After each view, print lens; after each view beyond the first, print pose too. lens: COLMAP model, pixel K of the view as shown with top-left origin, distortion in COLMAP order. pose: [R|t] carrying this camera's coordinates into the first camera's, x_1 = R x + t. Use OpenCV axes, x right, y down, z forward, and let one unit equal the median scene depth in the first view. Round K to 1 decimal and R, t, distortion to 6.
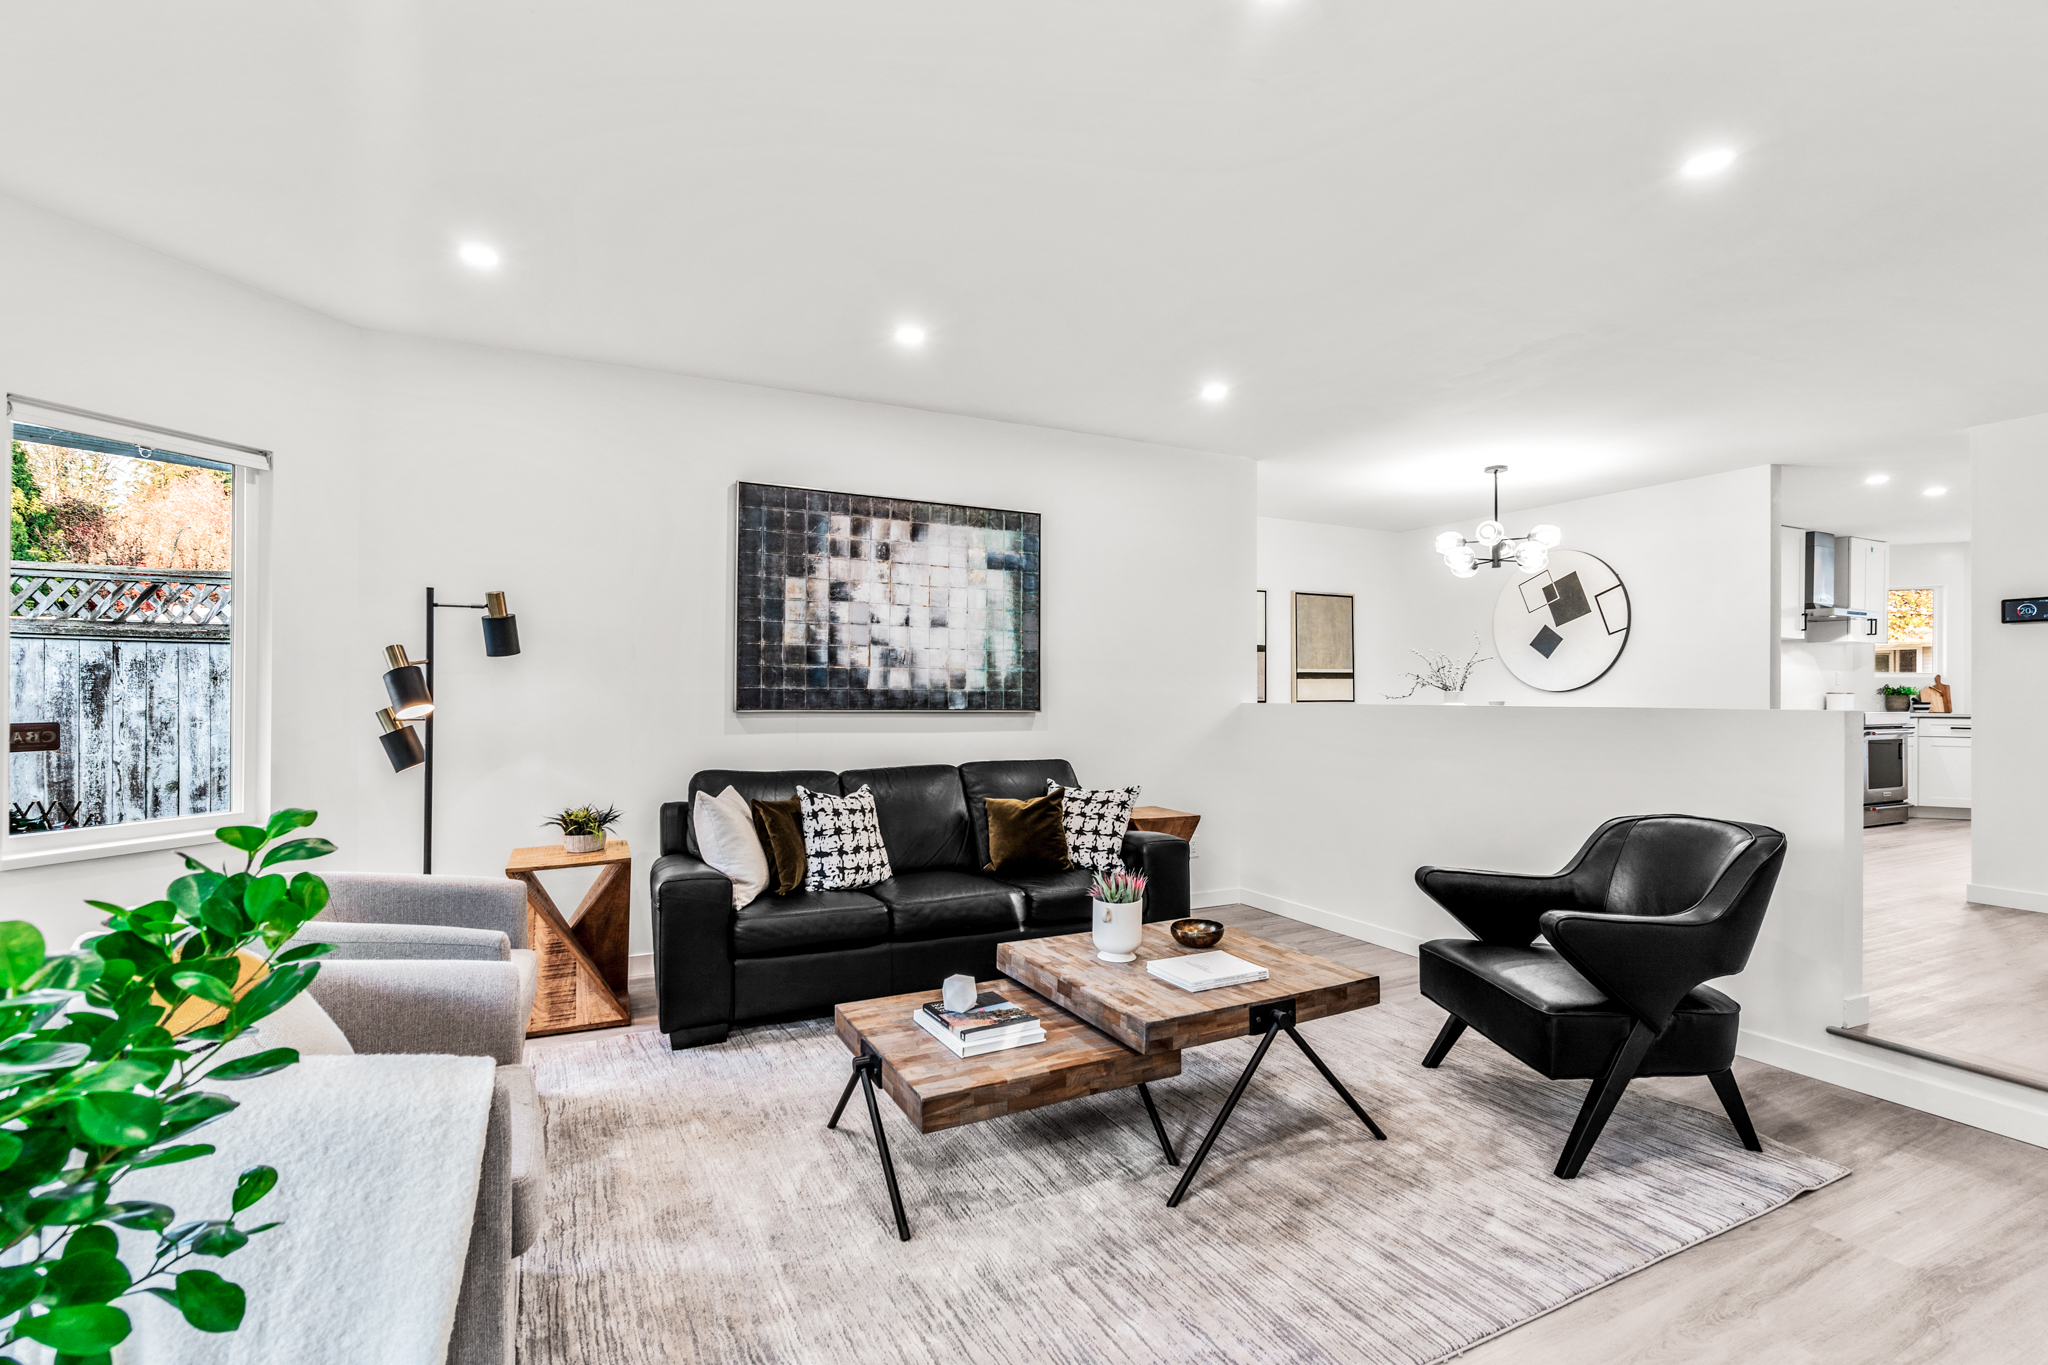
lens RADIAL K [[942.9, 0, 1024.0], [0, 942.9, 682.5], [0, 0, 1]] dist [-0.015625, 0.013897]
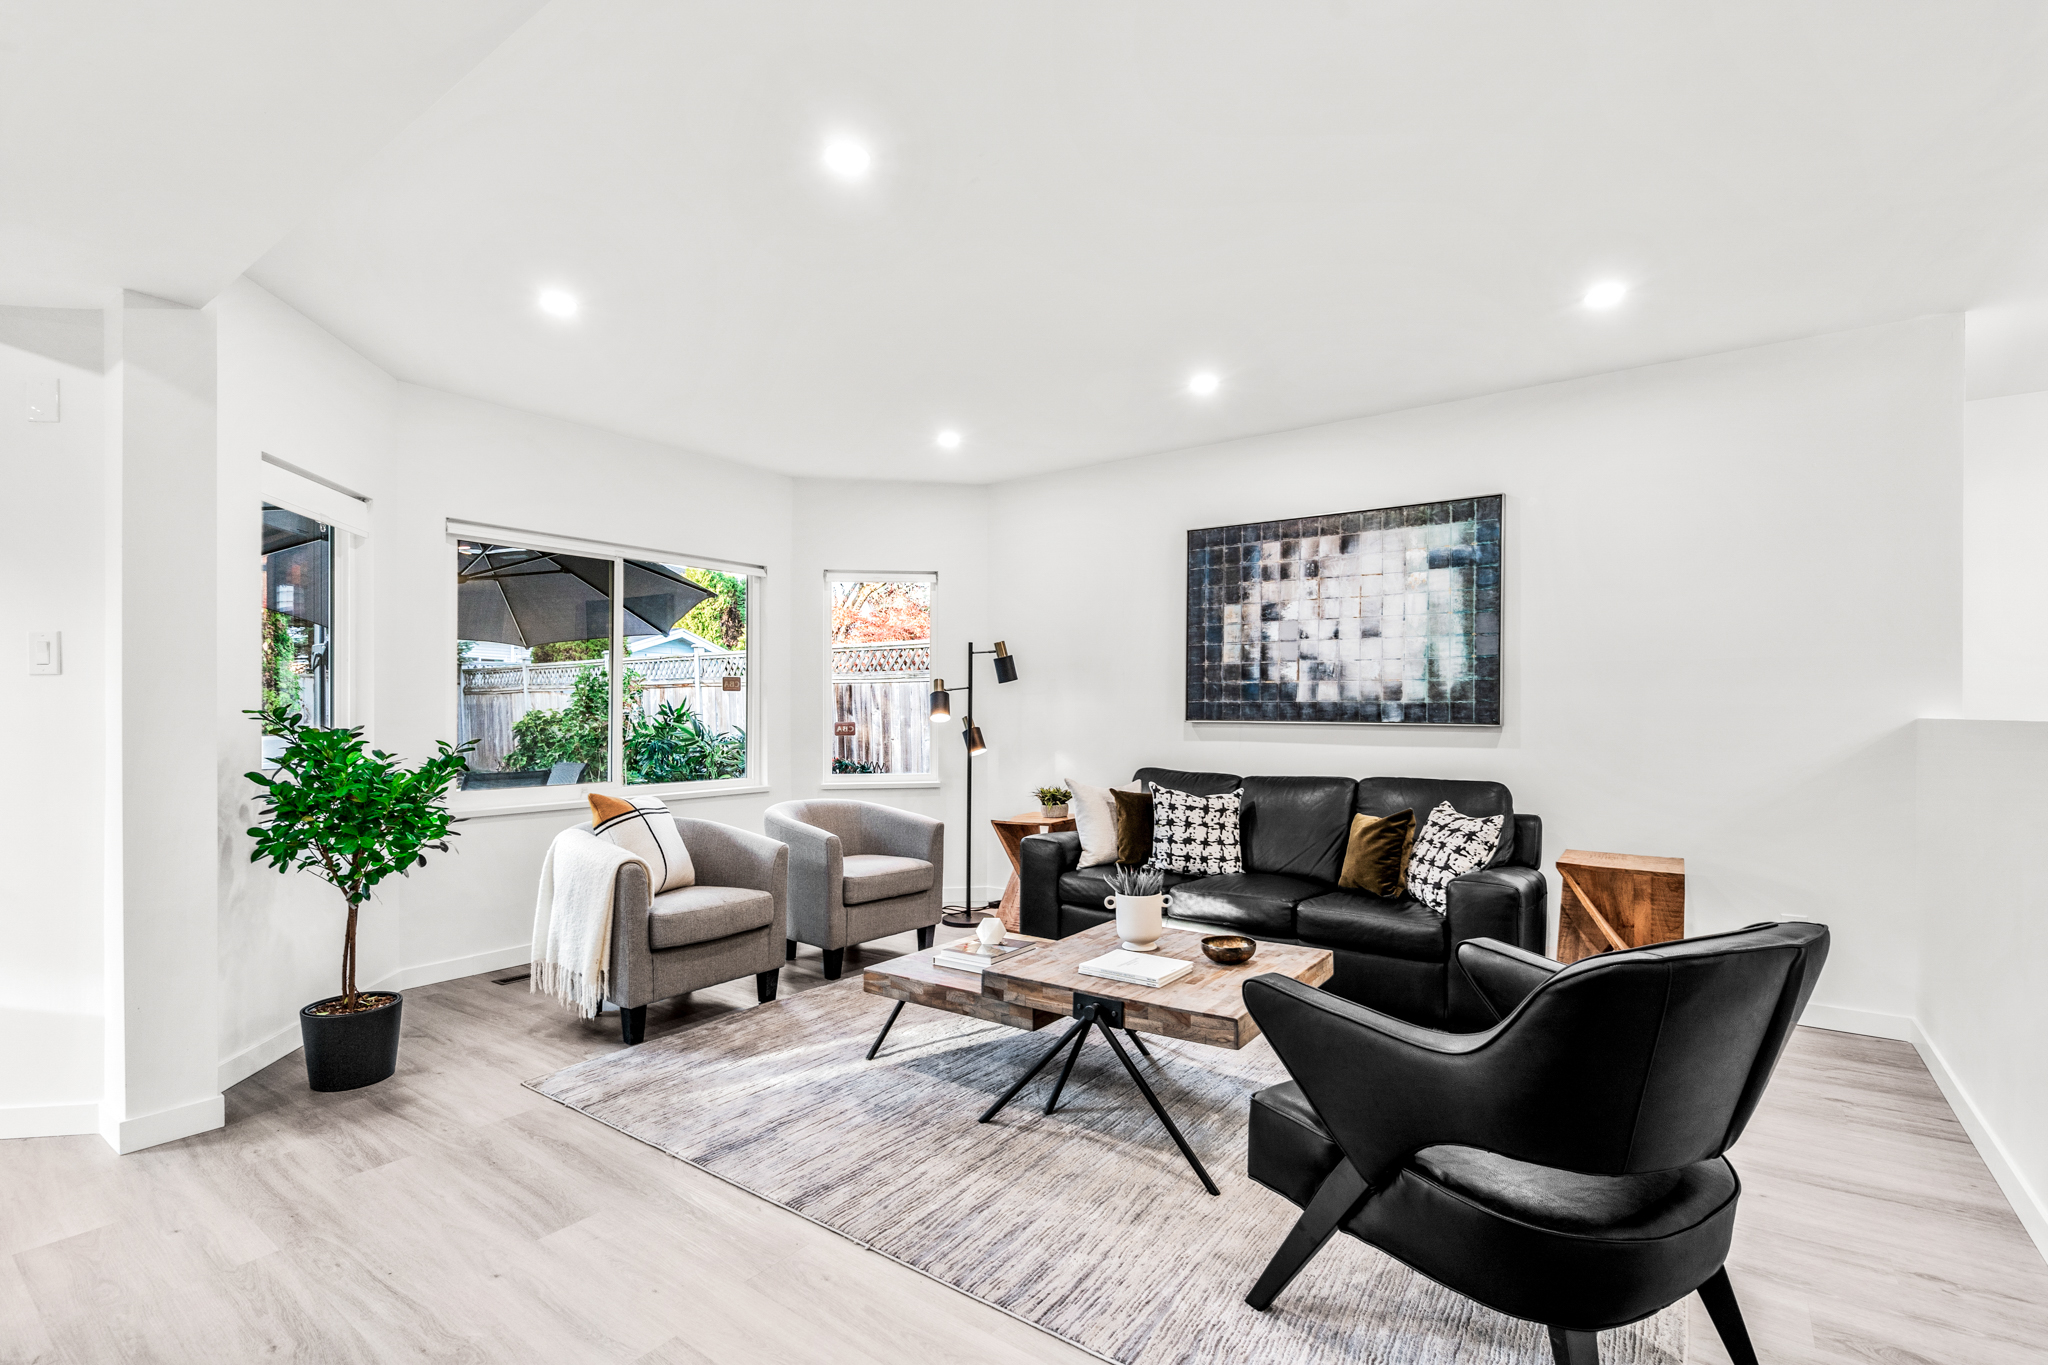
lens RADIAL K [[937.8, 0, 1027.3], [0, 937.8, 710.5], [0, 0, 1]] dist [-0.013471, 0.012601]
pose [[0.457132, -0.003453, -0.889392, 0.635756], [0.011217, 0.999935, 0.001883, 0.011384], [0.889328, -0.010838, 0.457141, 0.254675]]
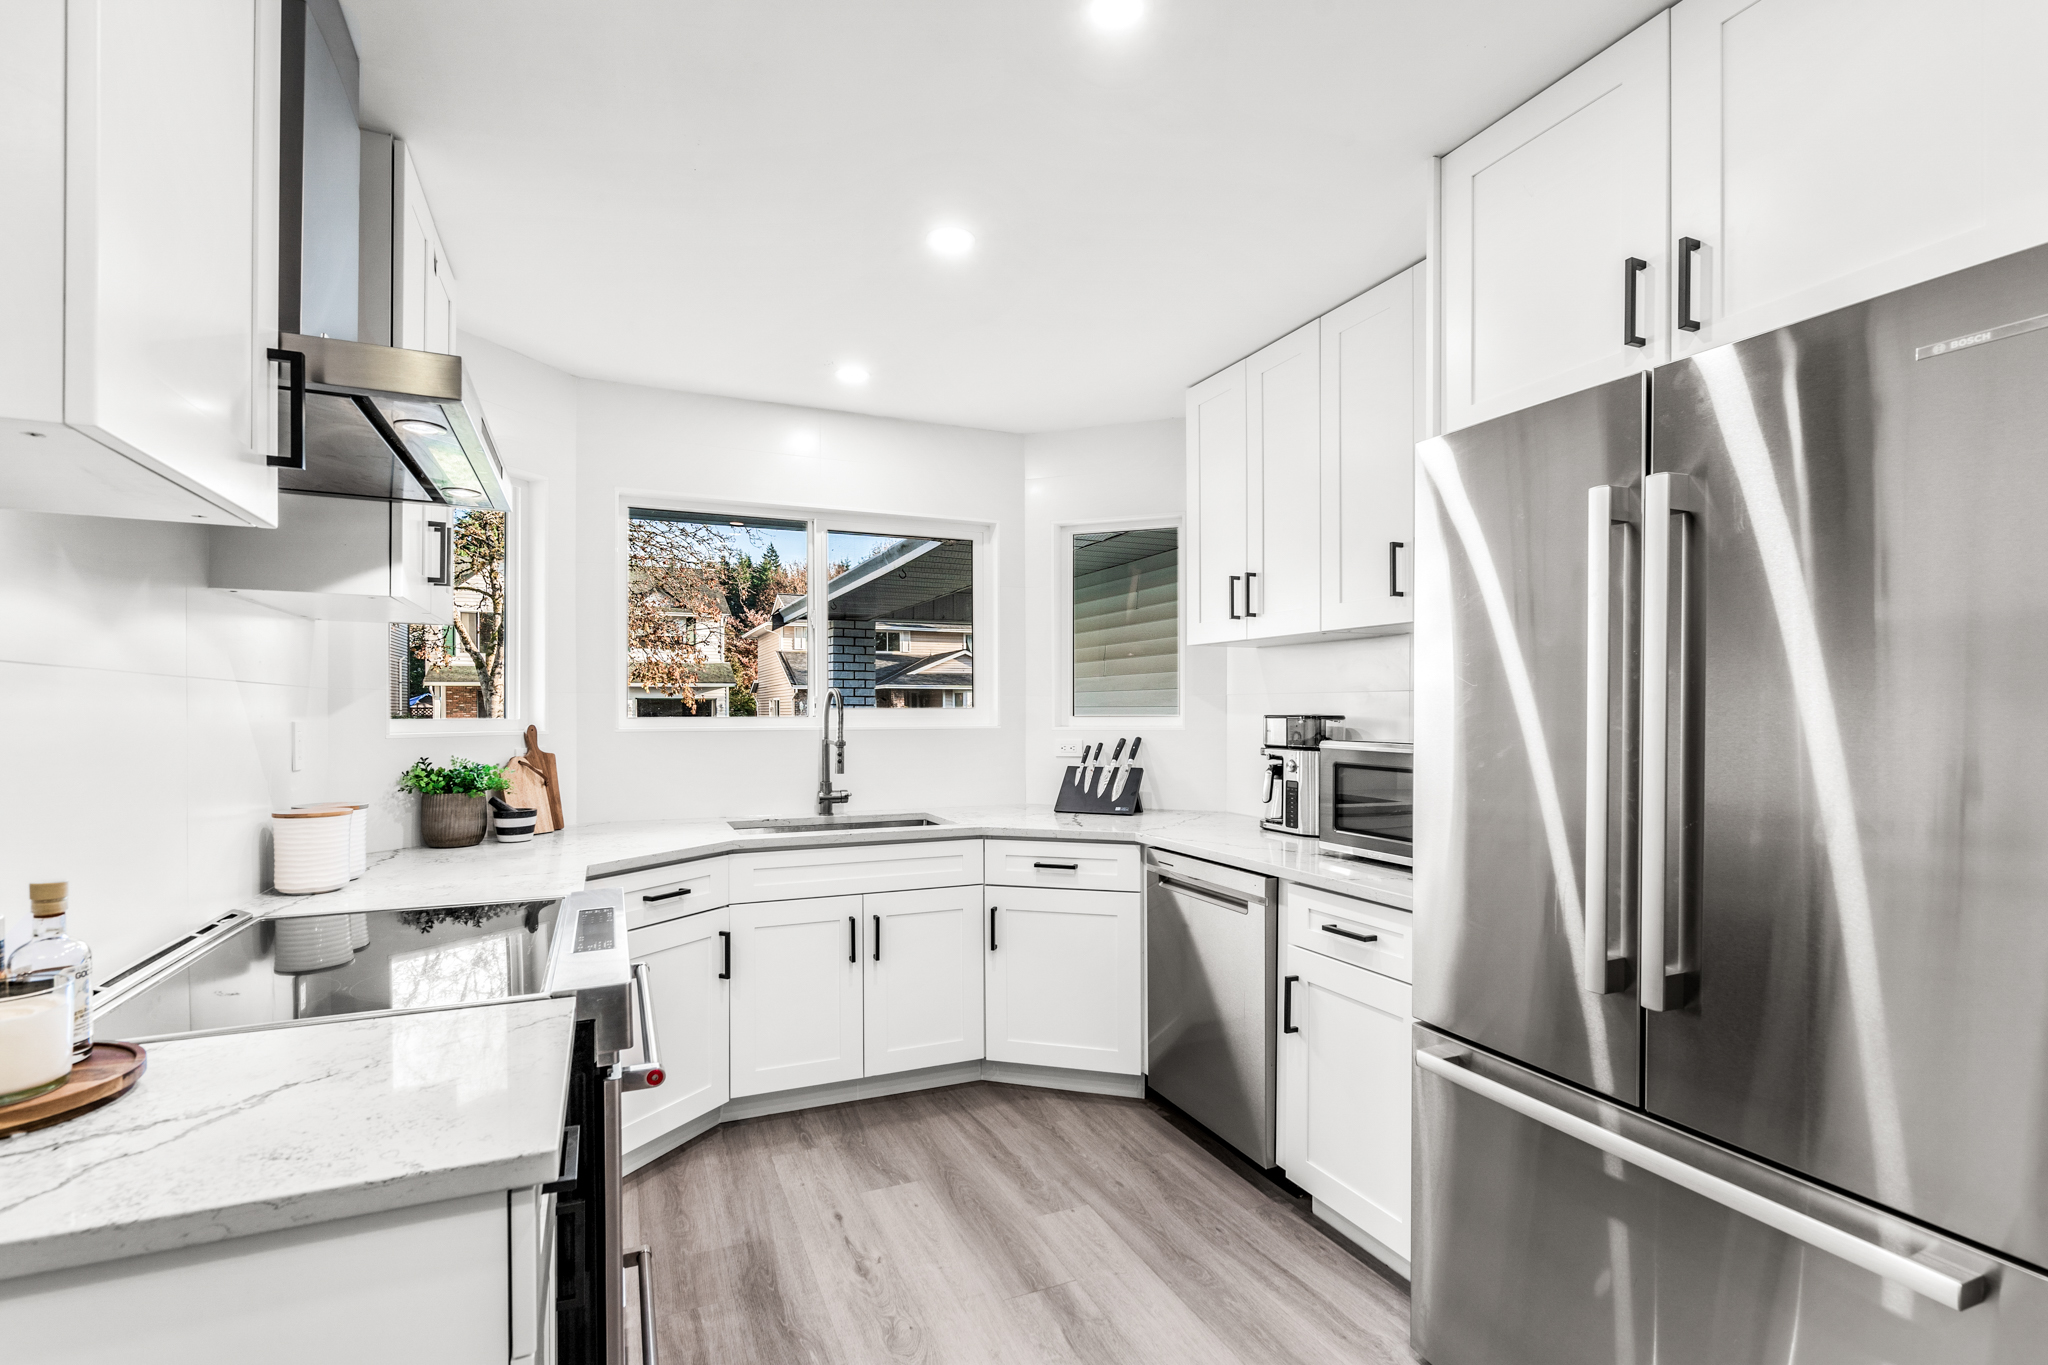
lens RADIAL K [[933.7, 0, 1016.6], [0, 933.7, 716.9], [0, 0, 1]] dist [-0.009888, 0.001572]
pose [[0.050955, -0.013403, 0.998611, 1.212182], [-0.011463, 0.999836, 0.014004, -0.035456], [-0.998635, -0.012161, 0.050793, 1.537304]]
